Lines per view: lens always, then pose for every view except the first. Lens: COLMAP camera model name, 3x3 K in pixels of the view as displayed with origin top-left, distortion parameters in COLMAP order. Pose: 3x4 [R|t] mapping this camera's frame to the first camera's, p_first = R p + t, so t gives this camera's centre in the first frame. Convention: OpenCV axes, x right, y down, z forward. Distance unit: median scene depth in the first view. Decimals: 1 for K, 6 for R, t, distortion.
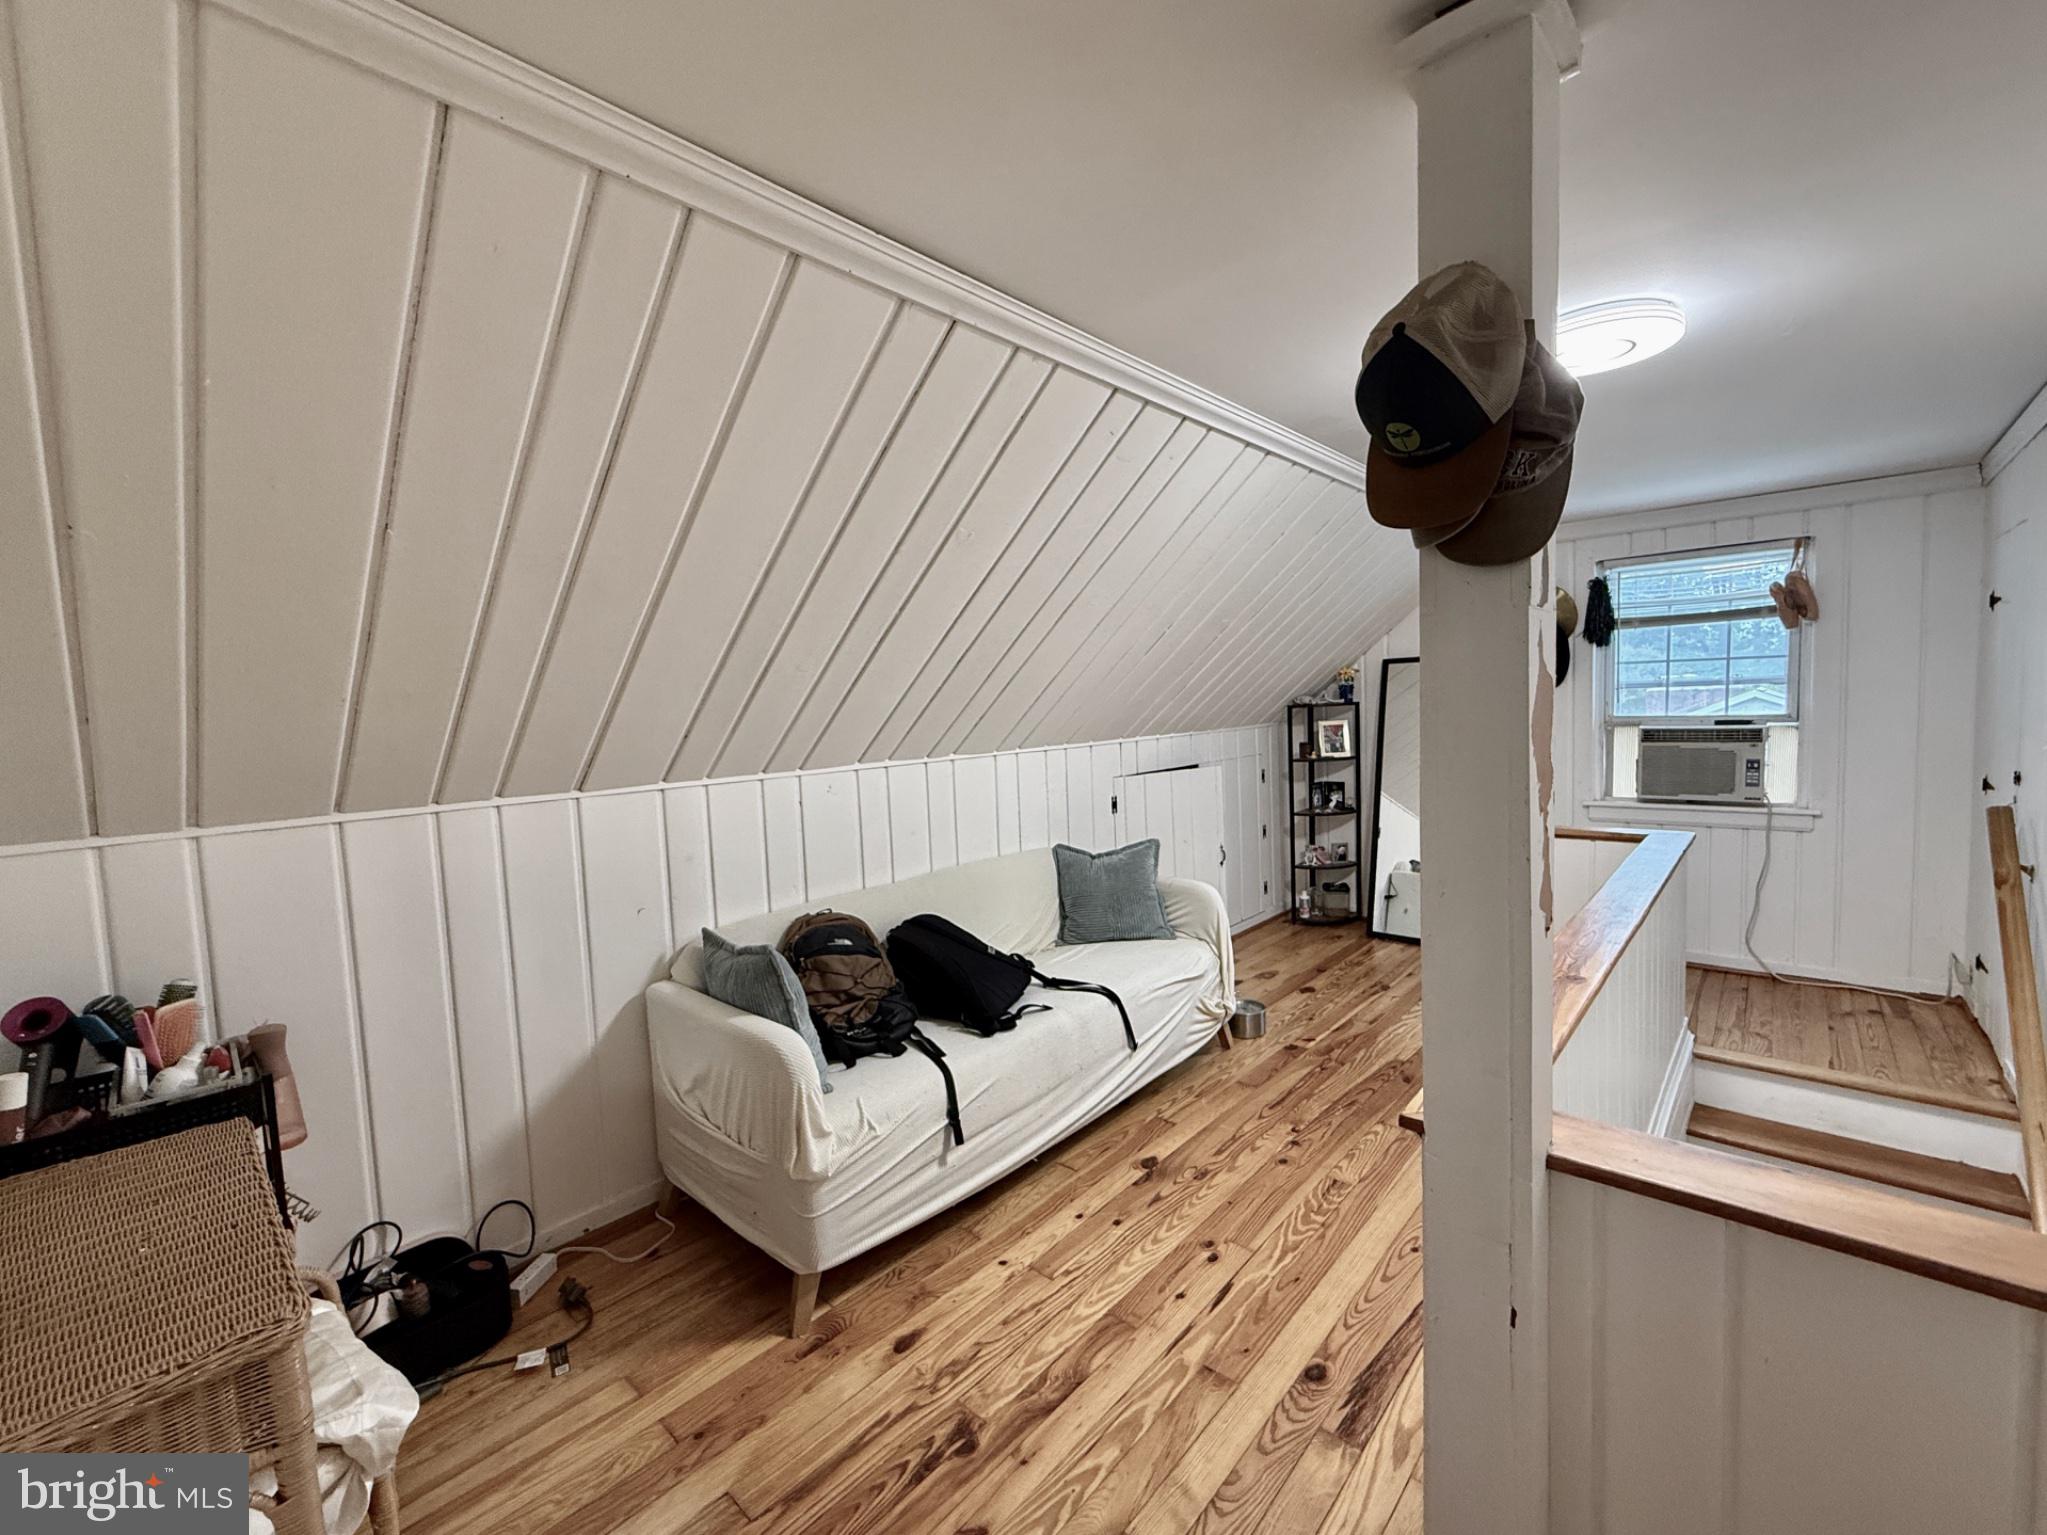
lens RADIAL K [[857.5, 0, 1023.5], [0, 857.5, 767.5], [0, 0, 1]] dist [-0.000797, -0.000073]
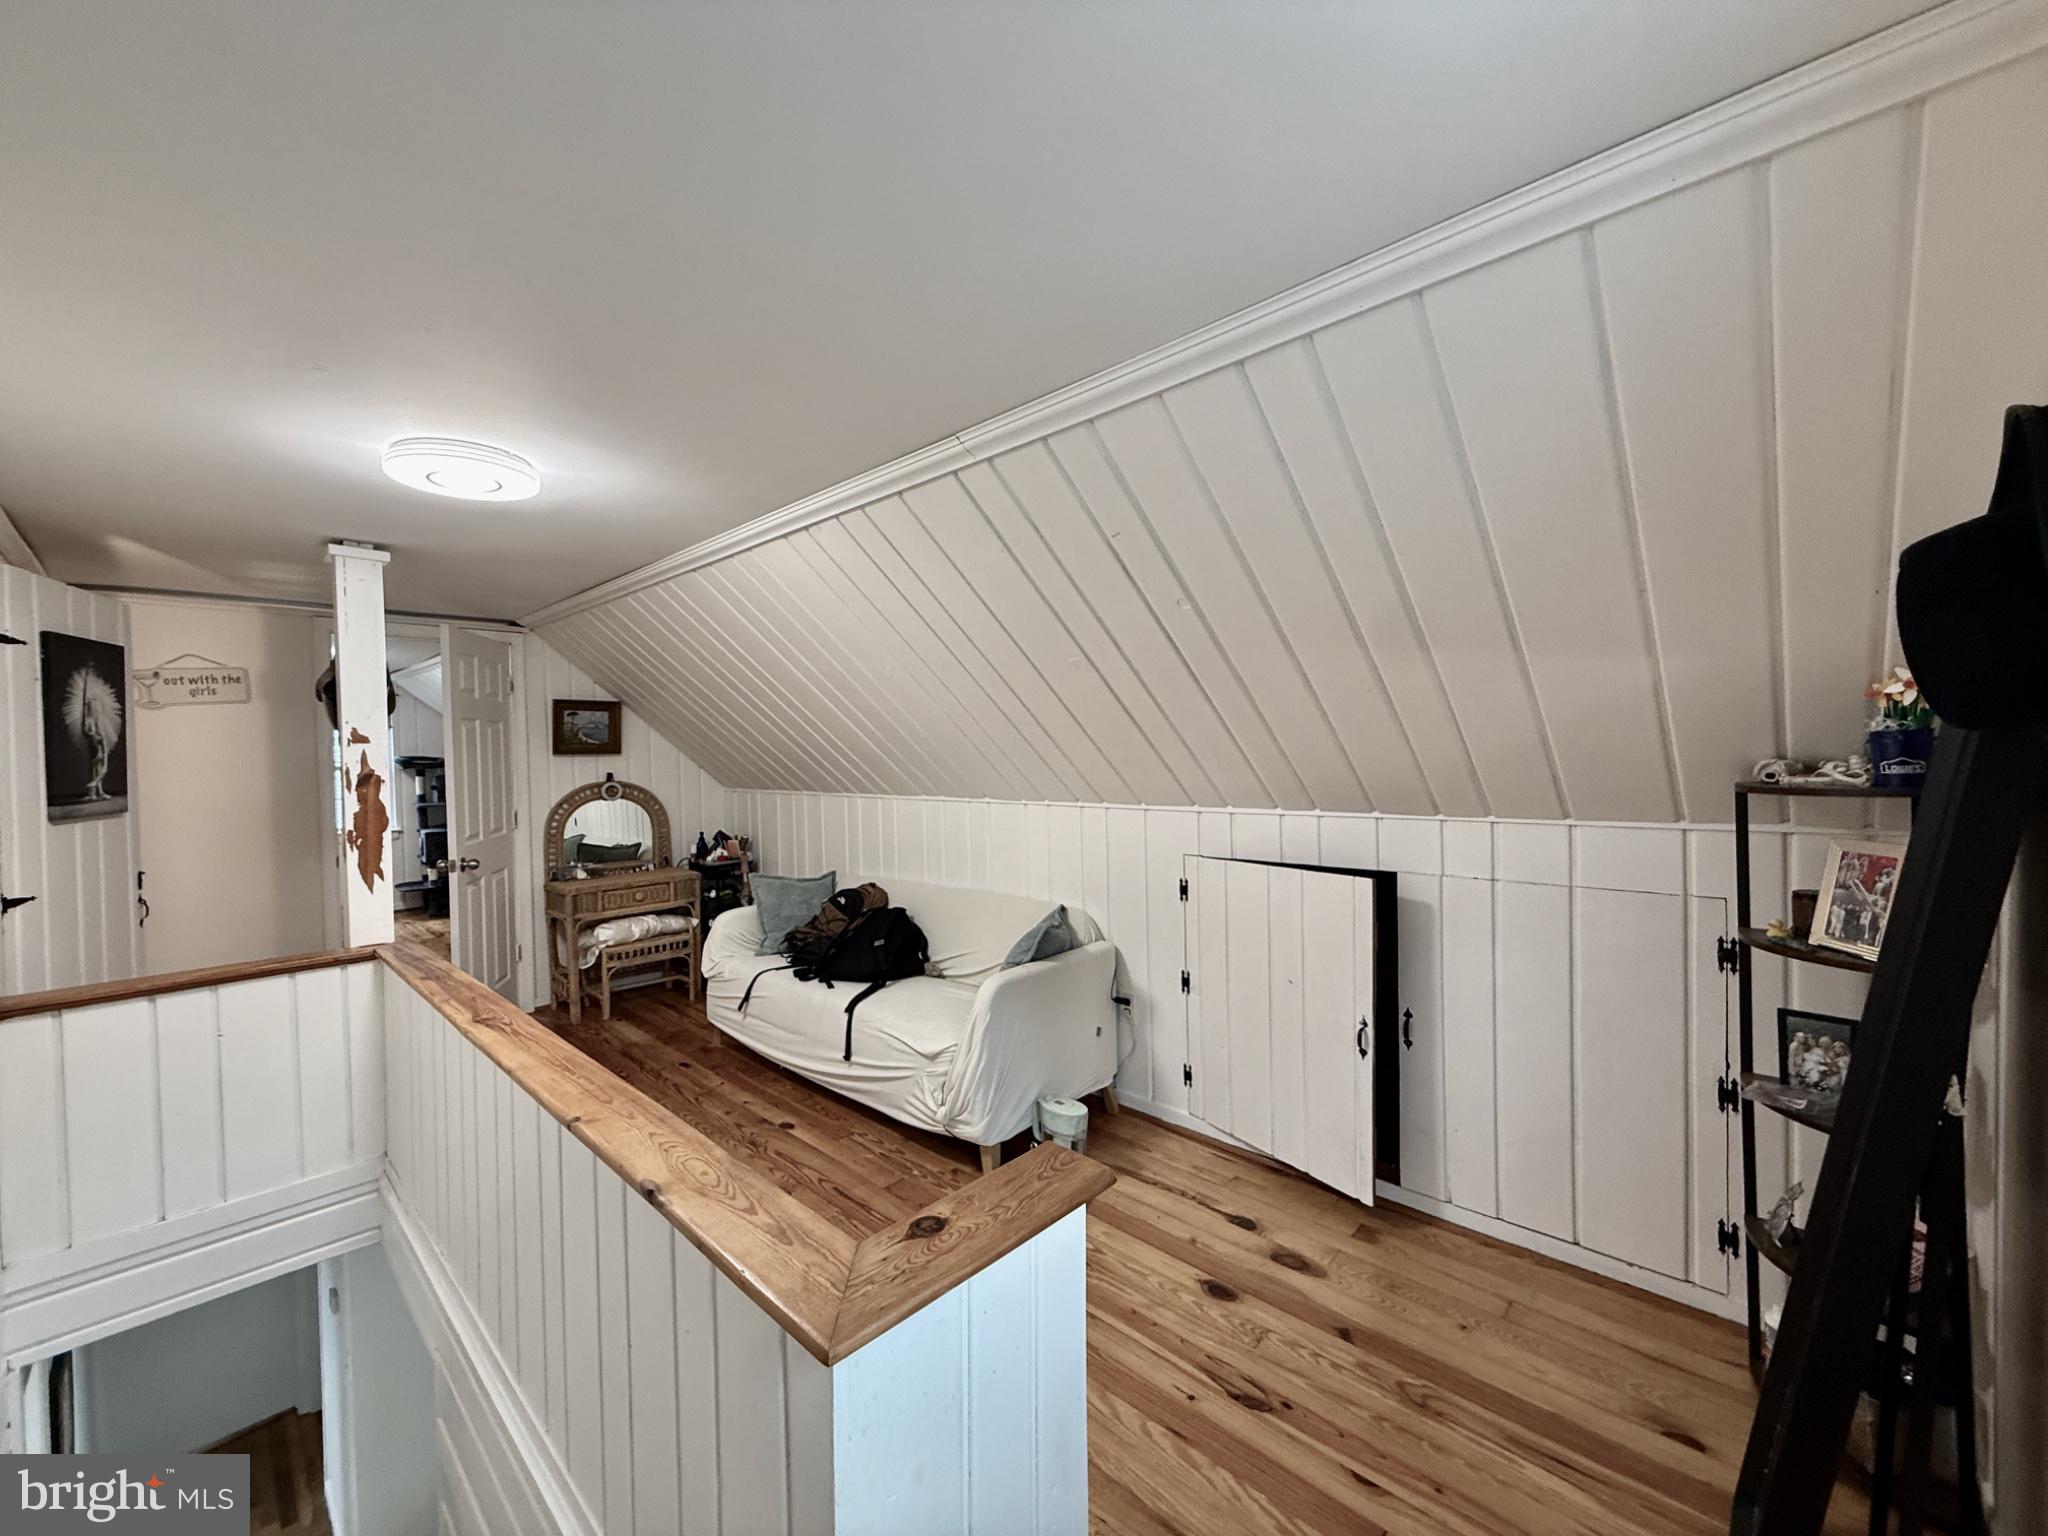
lens RADIAL K [[825.6, 0, 1024.0], [0, 825.6, 768.0], [0, 0, 1]] dist [-0.001298, -0.000030]
pose [[-0.041076, 0.049558, -0.997926, 1.250694], [-0.057333, 0.997007, 0.051872, -0.142631], [0.997510, 0.059345, -0.038112, 1.287832]]
